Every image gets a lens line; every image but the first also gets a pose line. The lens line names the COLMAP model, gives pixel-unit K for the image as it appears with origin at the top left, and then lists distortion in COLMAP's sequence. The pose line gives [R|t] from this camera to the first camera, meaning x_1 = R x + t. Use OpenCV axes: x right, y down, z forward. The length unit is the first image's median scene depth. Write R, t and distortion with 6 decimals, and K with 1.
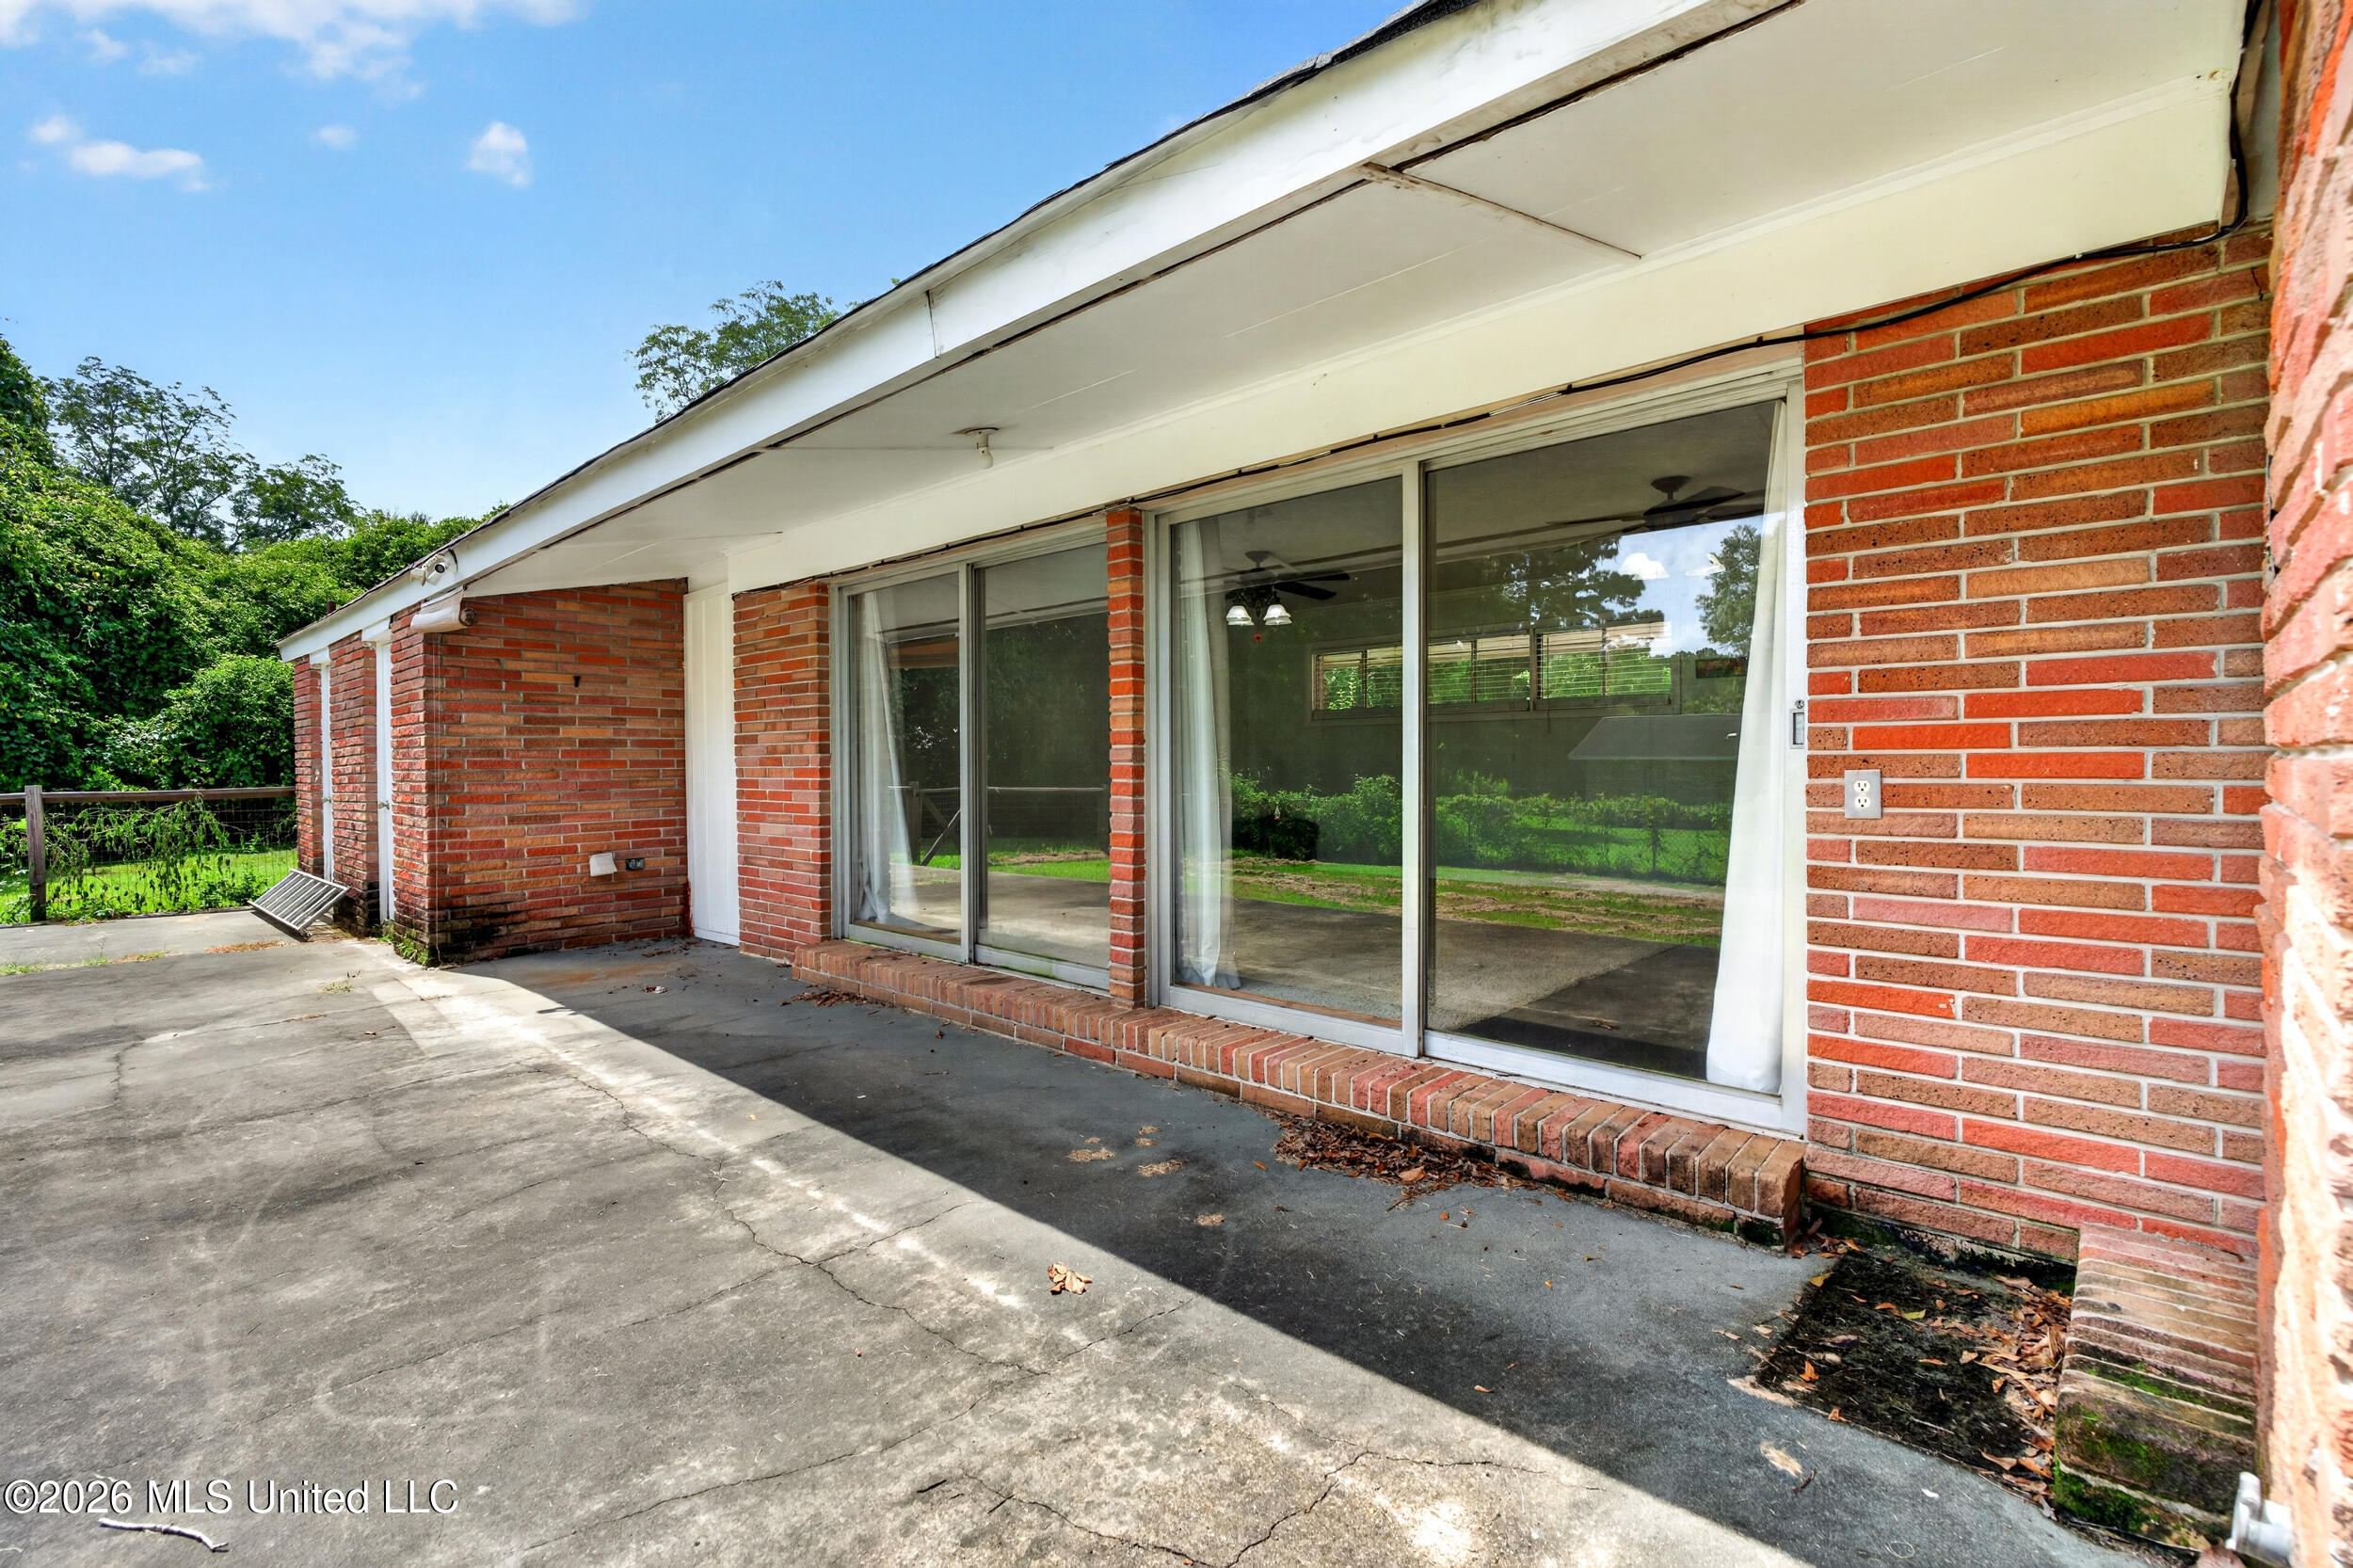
lens RADIAL K [[1044.4, 0, 1176.5], [0, 1044.4, 784.0], [0, 0, 1]] dist [-0.001684, 0.000613]
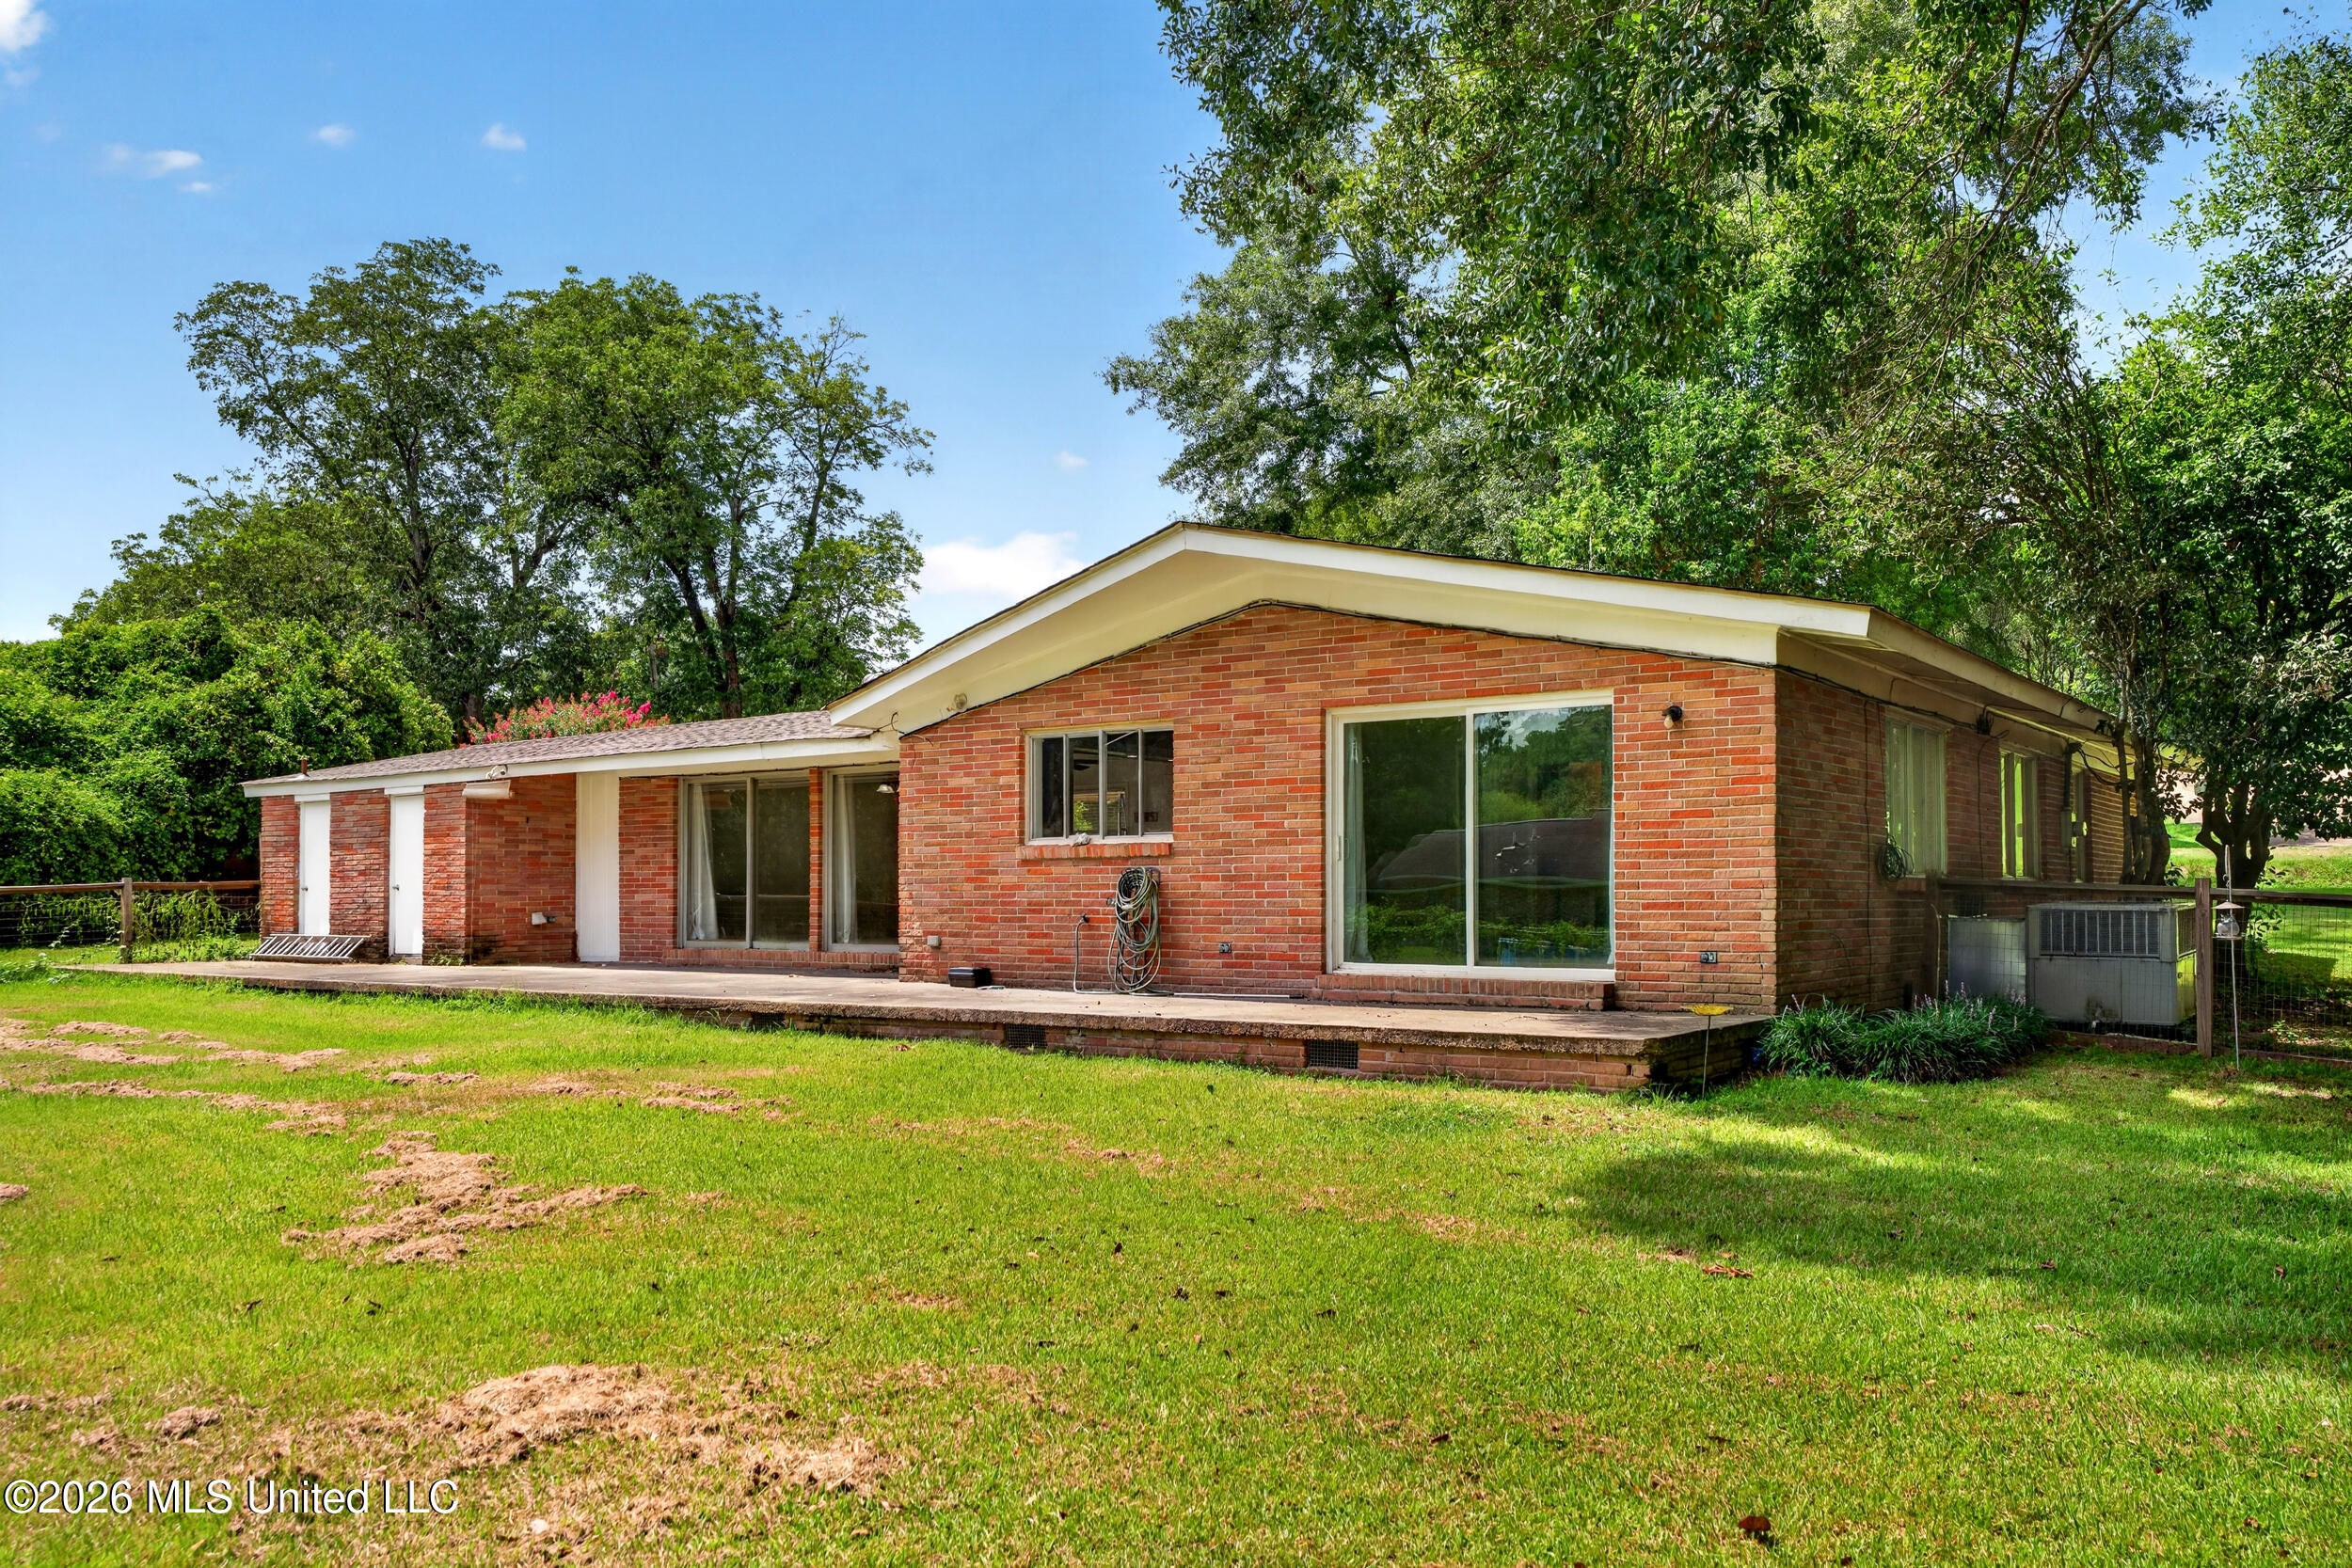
lens RADIAL K [[1815.3, 0, 1184.6], [0, 1815.3, 897.8], [0, 0, 1]] dist [0.006604, -0.000513]
pose [[0.994224, 0.004856, 0.107214, 0.242686], [-0.002700, 0.999791, -0.020244, 0.101371], [-0.107290, 0.019838, 0.994030, -2.306928]]
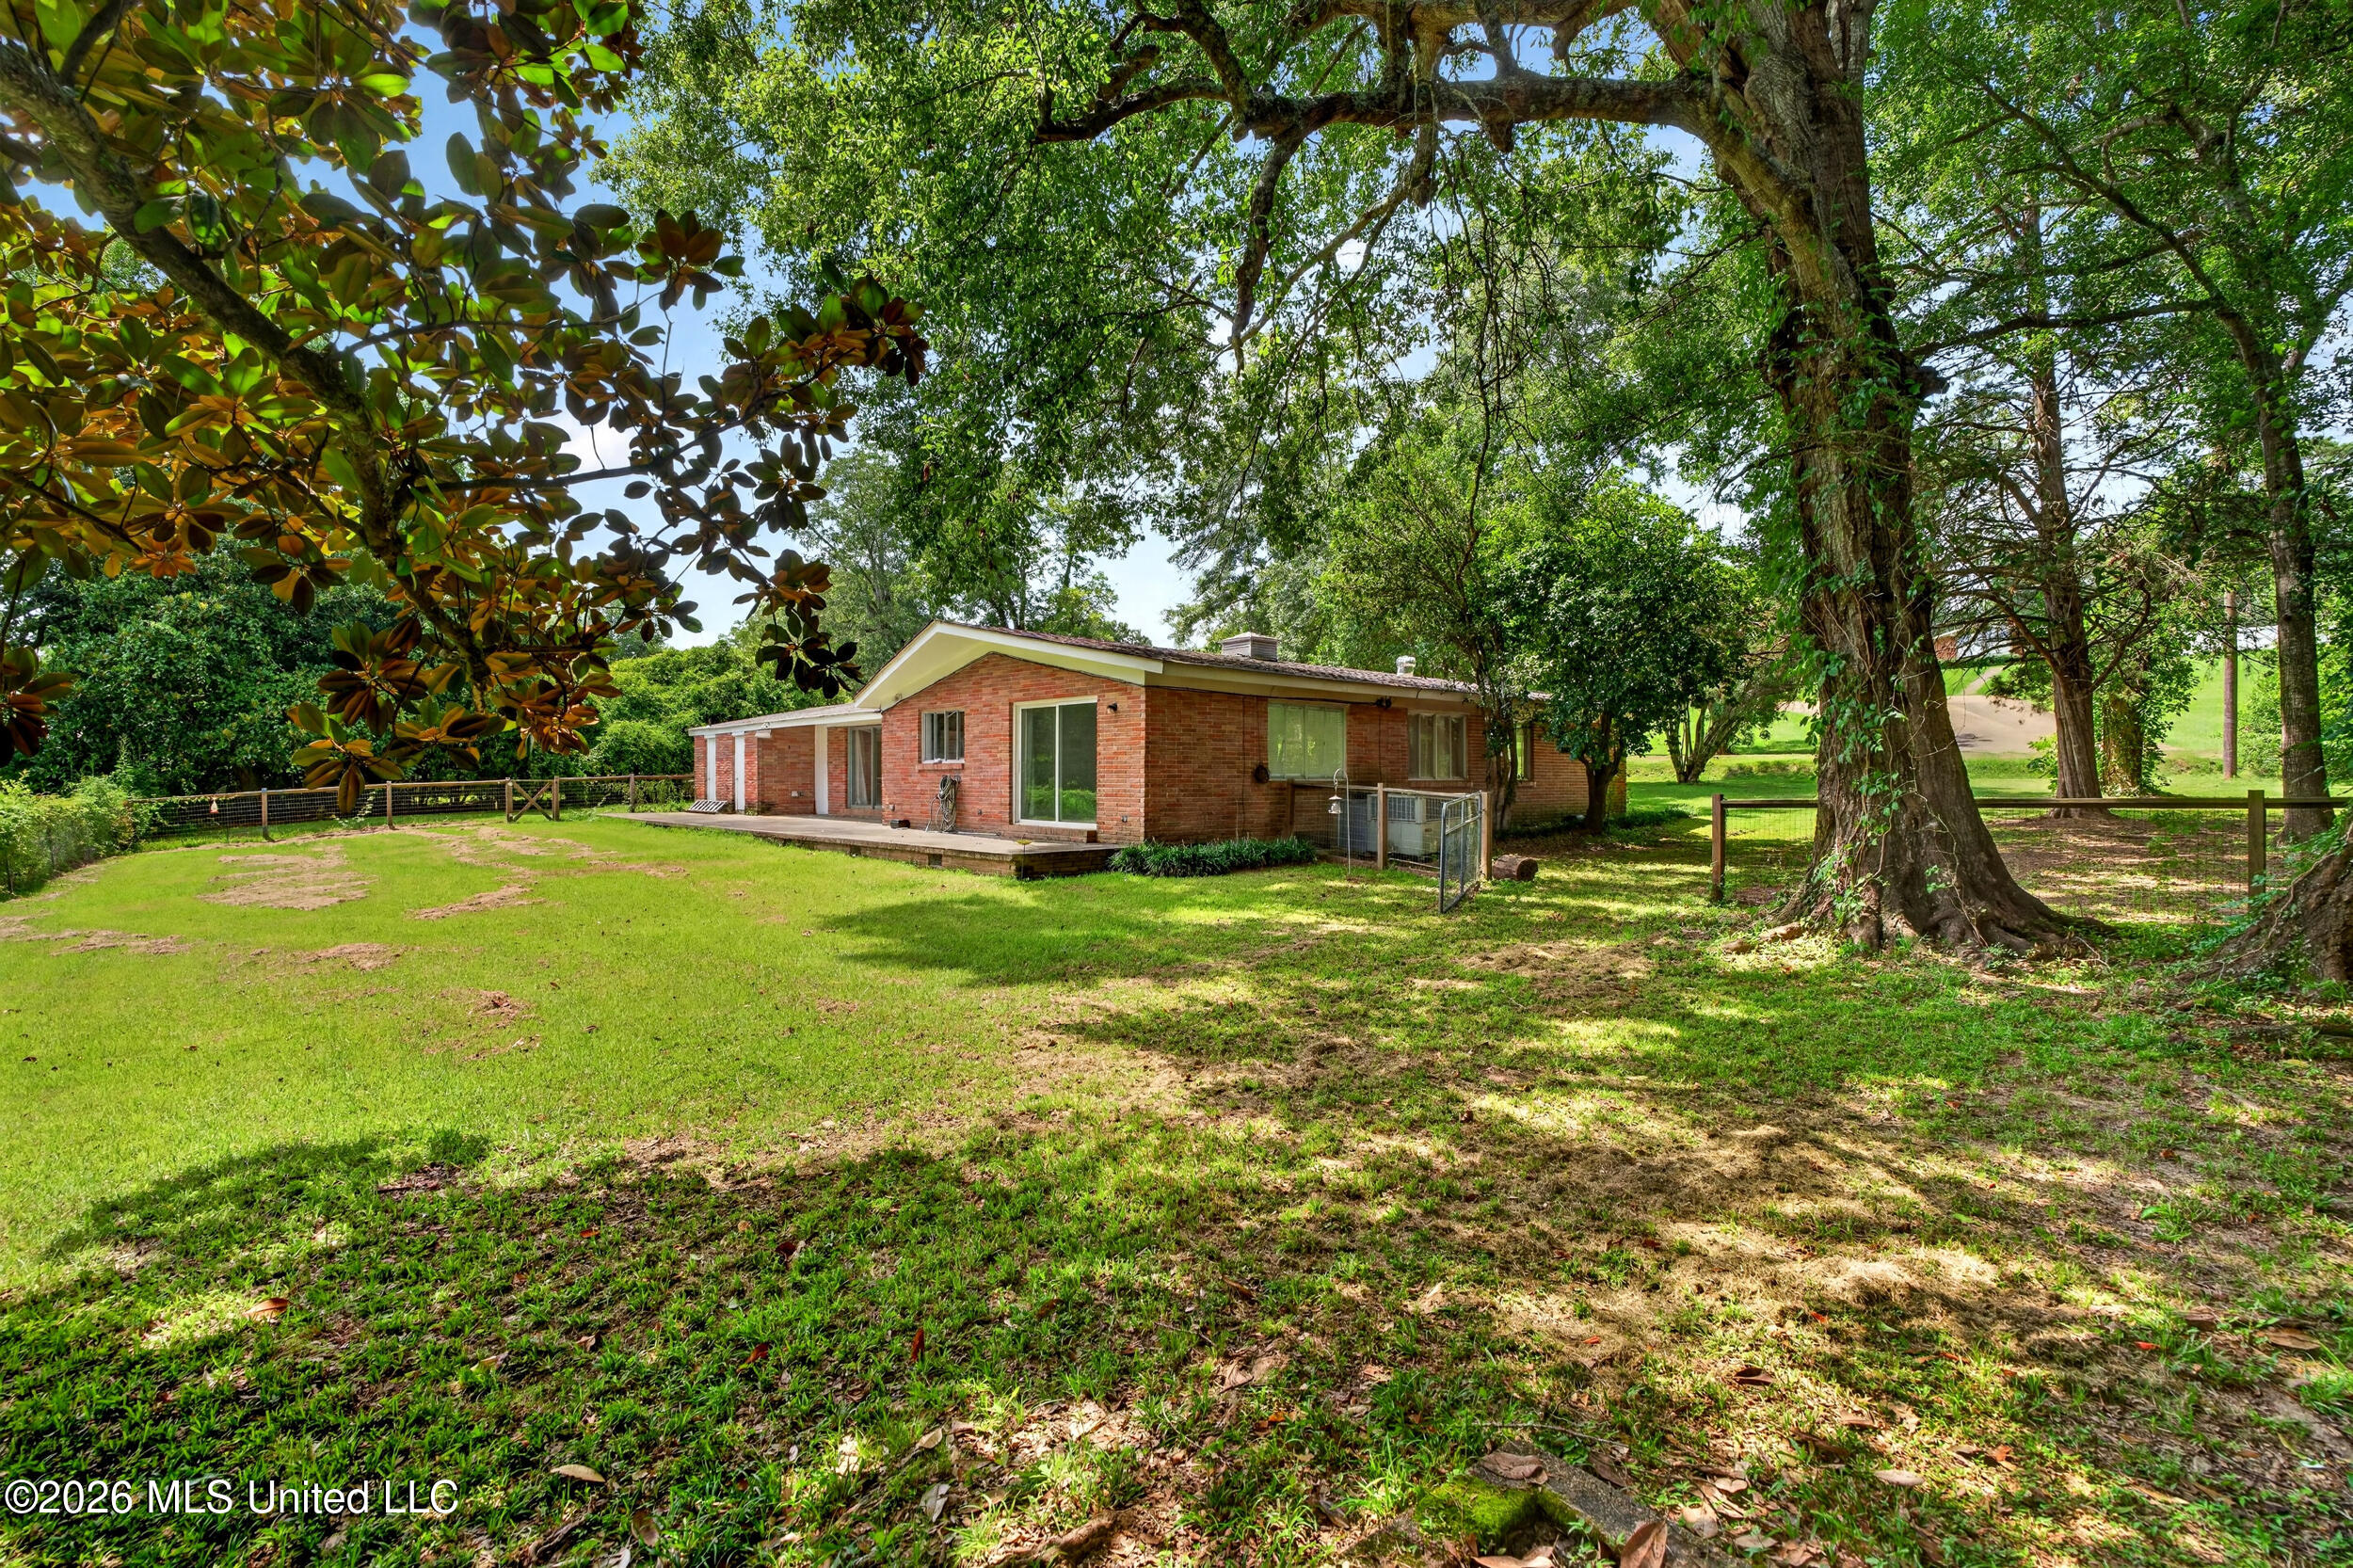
lens RADIAL K [[1036.2, 0, 1176.5], [0, 1036.2, 784.0], [0, 0, 1]] dist [0.001152, -0.000022]
pose [[0.997556, 0.003997, -0.069761, 1.147440], [-0.004681, 0.999943, -0.009642, 0.070883], [0.069718, 0.009945, 0.997517, -2.770840]]
